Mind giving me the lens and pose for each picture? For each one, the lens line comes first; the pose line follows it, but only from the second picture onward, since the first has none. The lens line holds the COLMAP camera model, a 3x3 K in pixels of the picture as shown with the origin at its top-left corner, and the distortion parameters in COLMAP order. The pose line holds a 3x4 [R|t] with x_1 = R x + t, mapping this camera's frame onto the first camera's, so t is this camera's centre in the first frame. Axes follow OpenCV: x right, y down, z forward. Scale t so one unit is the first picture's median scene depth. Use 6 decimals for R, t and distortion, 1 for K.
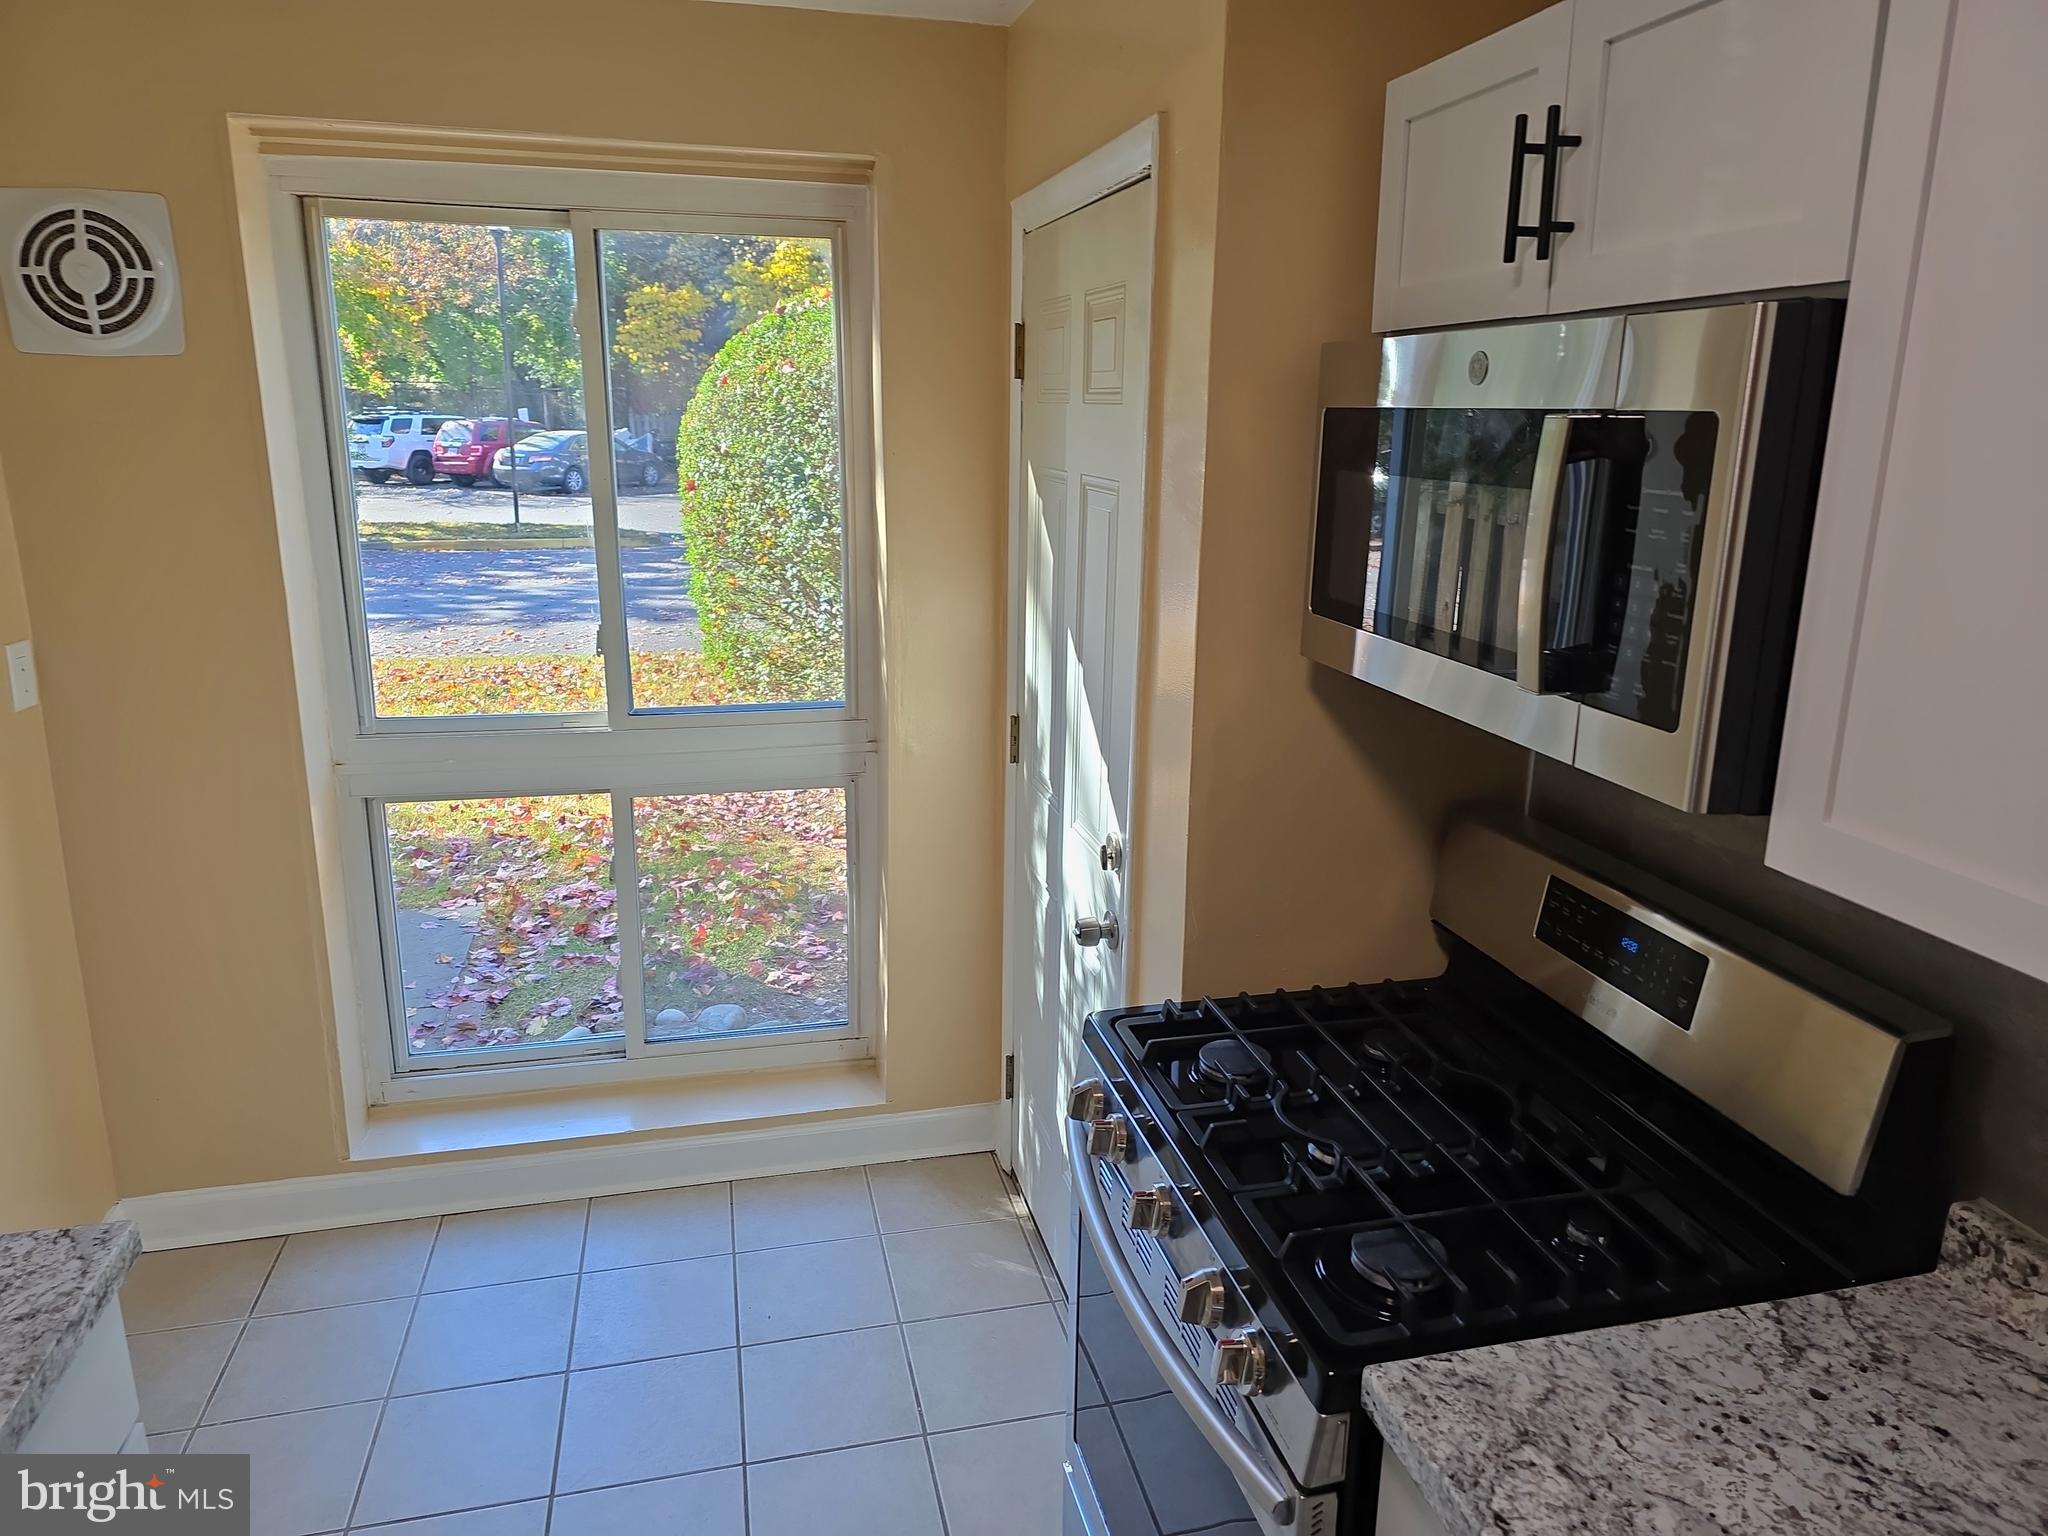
lens RADIAL K [[1374.2, 0, 1031.7], [0, 1374.2, 758.3], [0, 0, 1]] dist [0.058159, -0.060639]
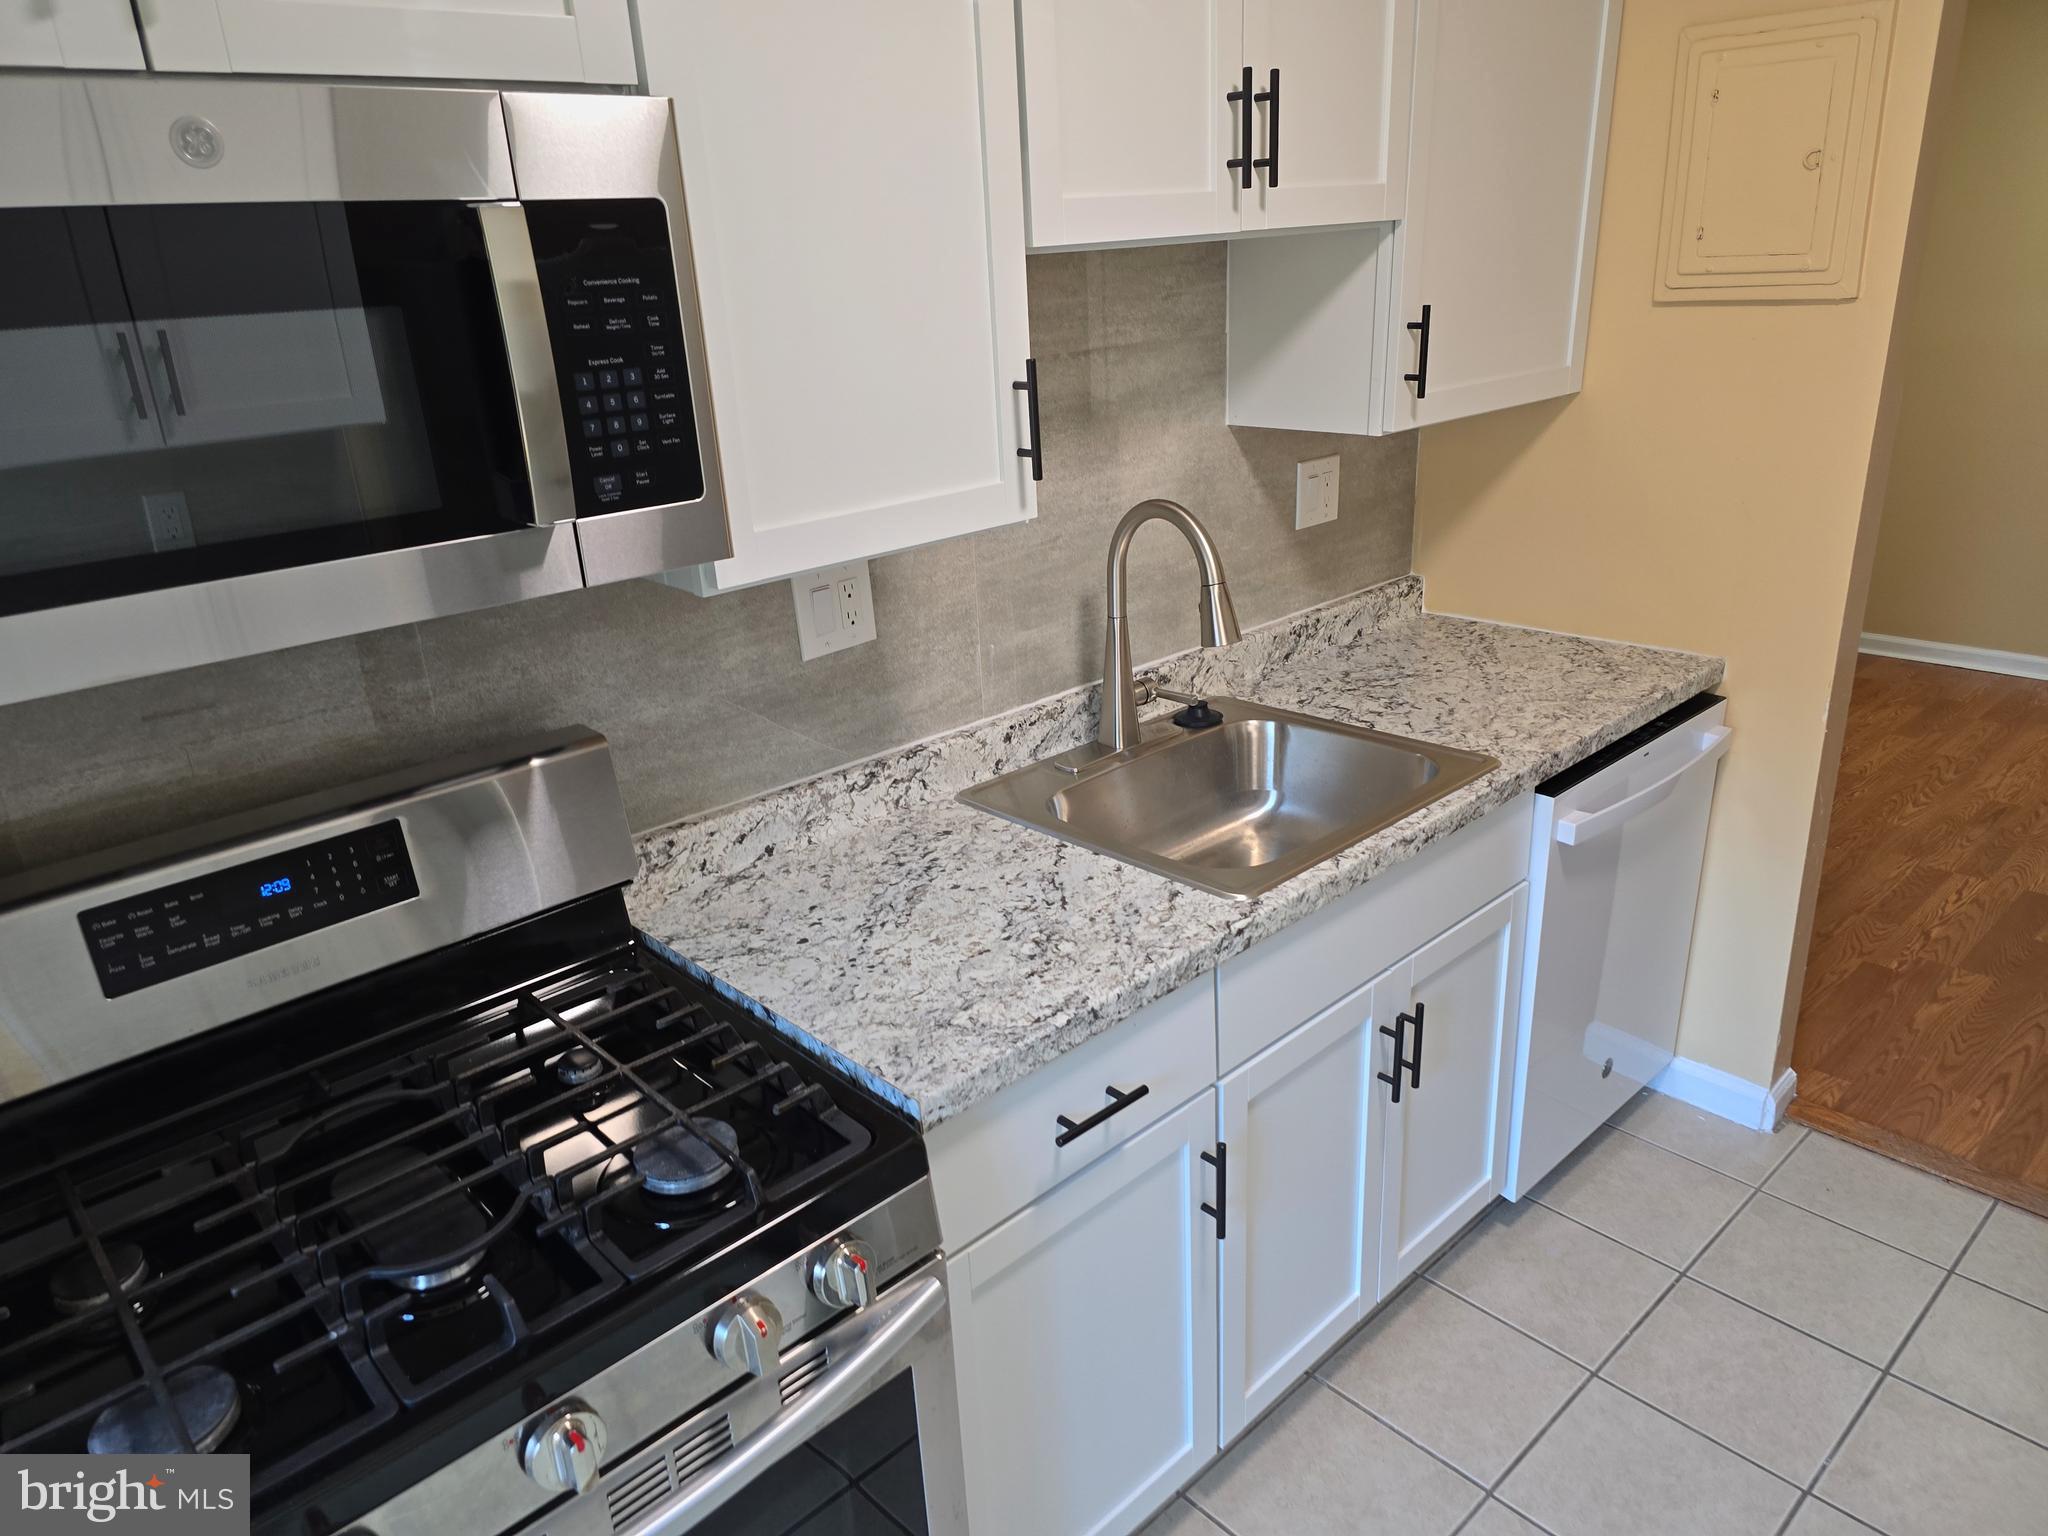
lens RADIAL K [[1377.3, 0, 1050.9], [0, 1377.3, 771.7], [0, 0, 1]] dist [0.080826, -0.061692]
pose [[-0.496870, -0.304398, 0.812688, -0.360198], [0.253080, 0.844934, 0.471207, -0.158211], [-0.830103, 0.439804, -0.342786, 0.670140]]
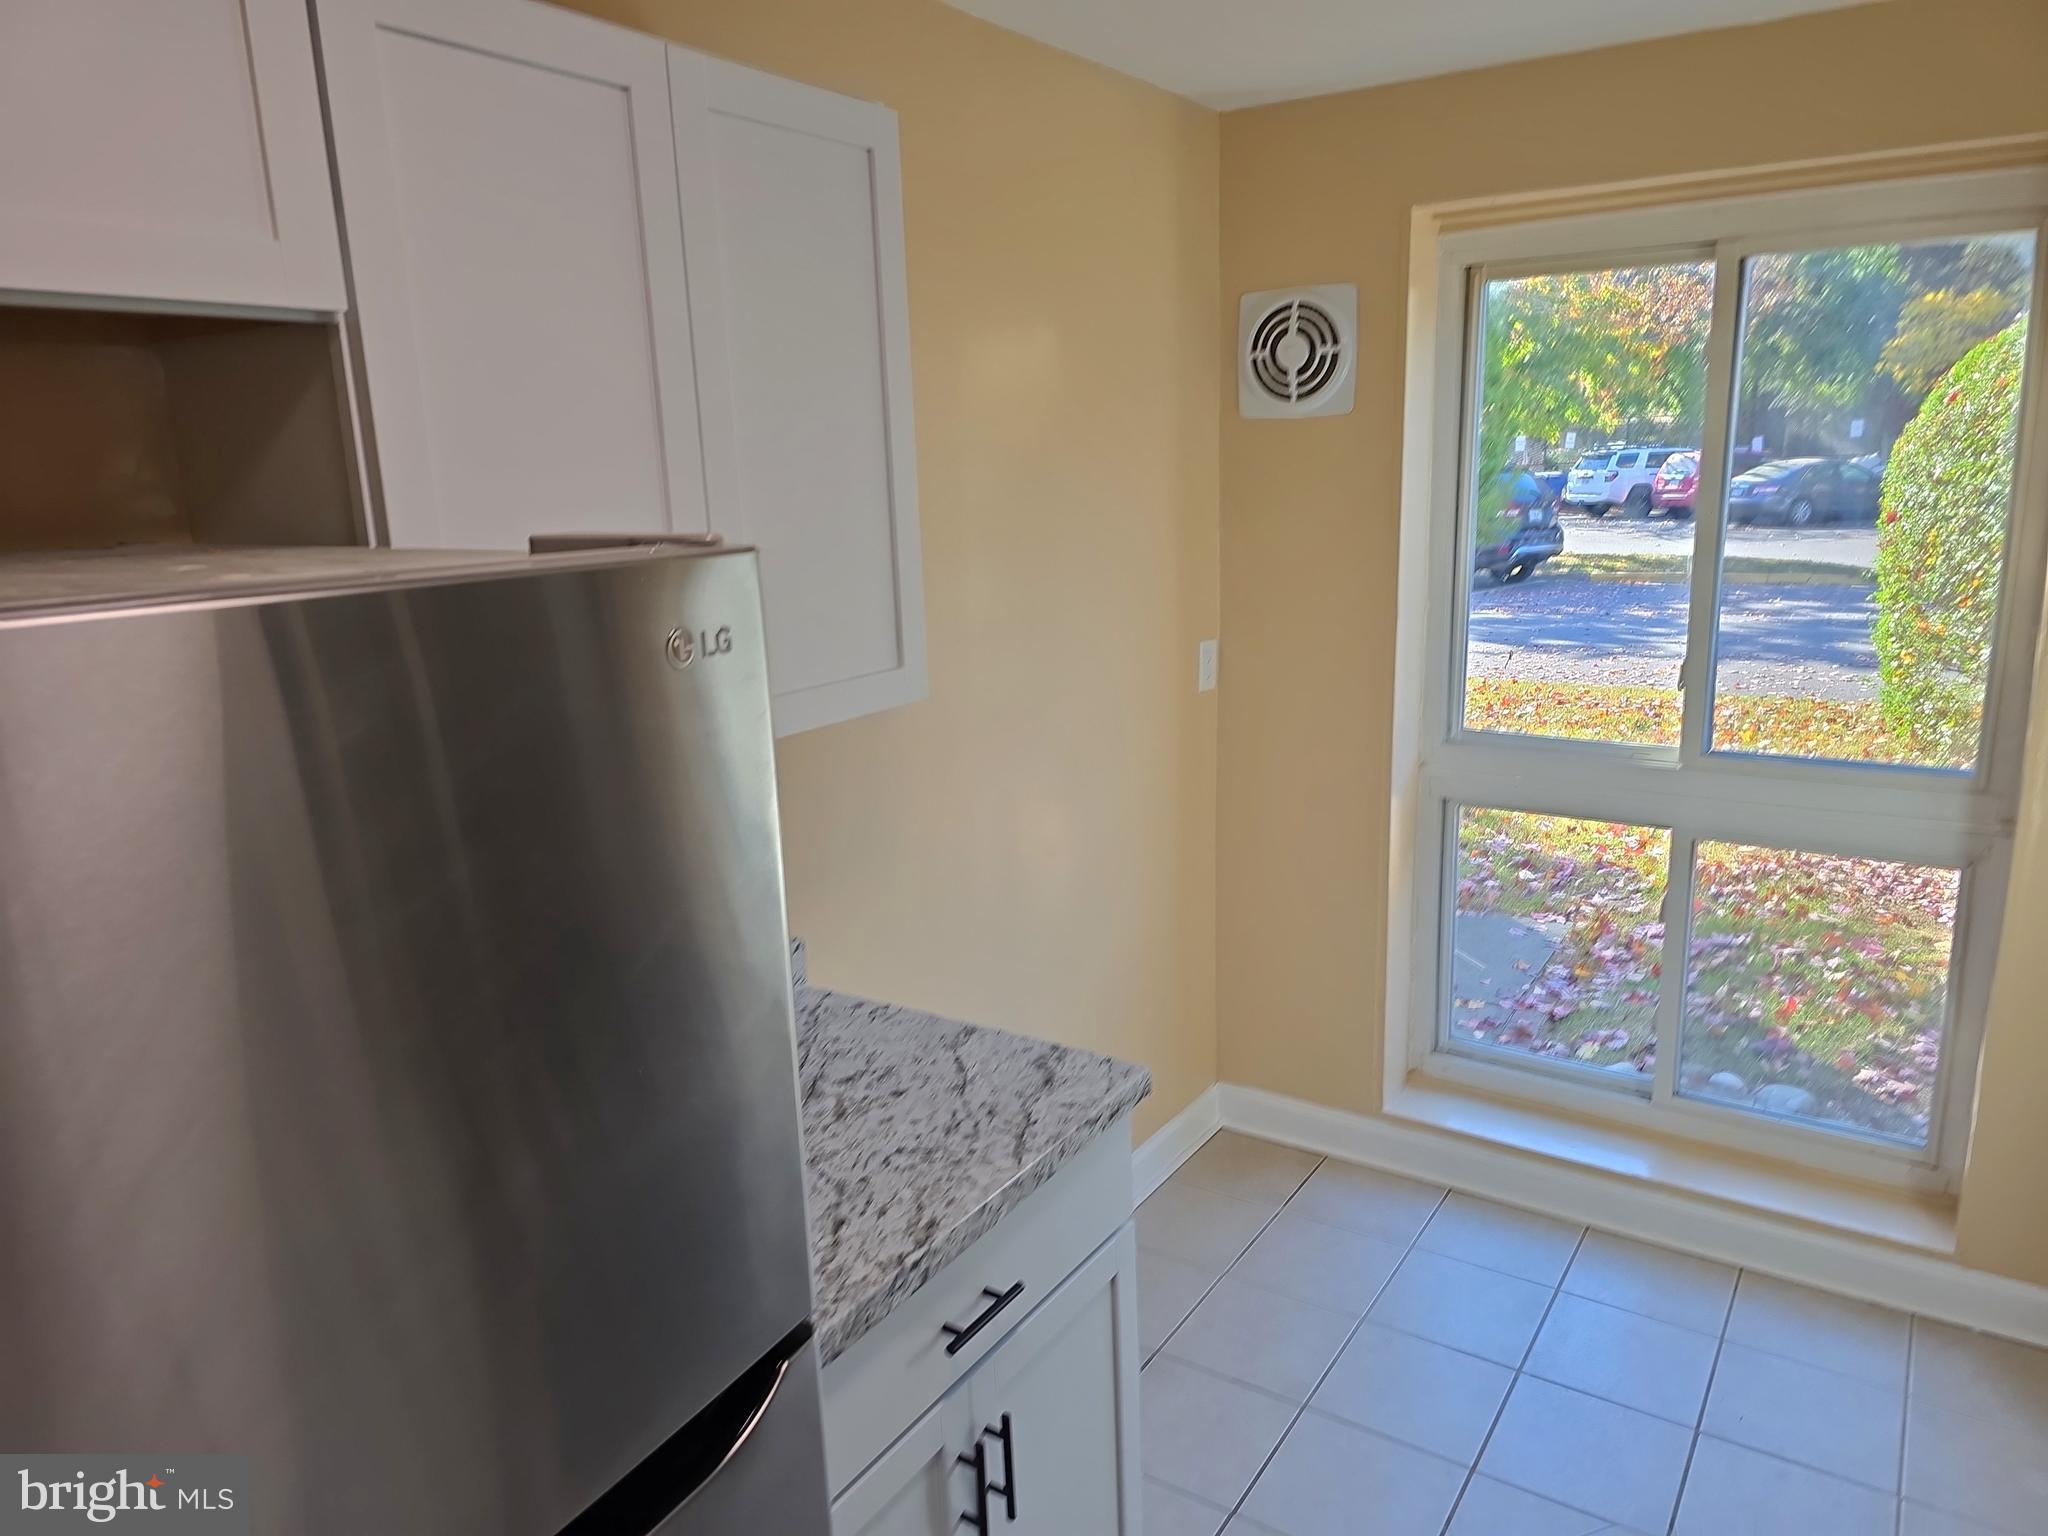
lens RADIAL K [[1374.2, 0, 1031.7], [0, 1374.2, 758.3], [0, 0, 1]] dist [0.058159, -0.060639]
pose [[0.676104, 0.128156, -0.725575, 0.067021], [-0.144690, 0.988676, 0.039801, 0.000727], [0.722460, 0.078074, 0.686991, -0.004894]]
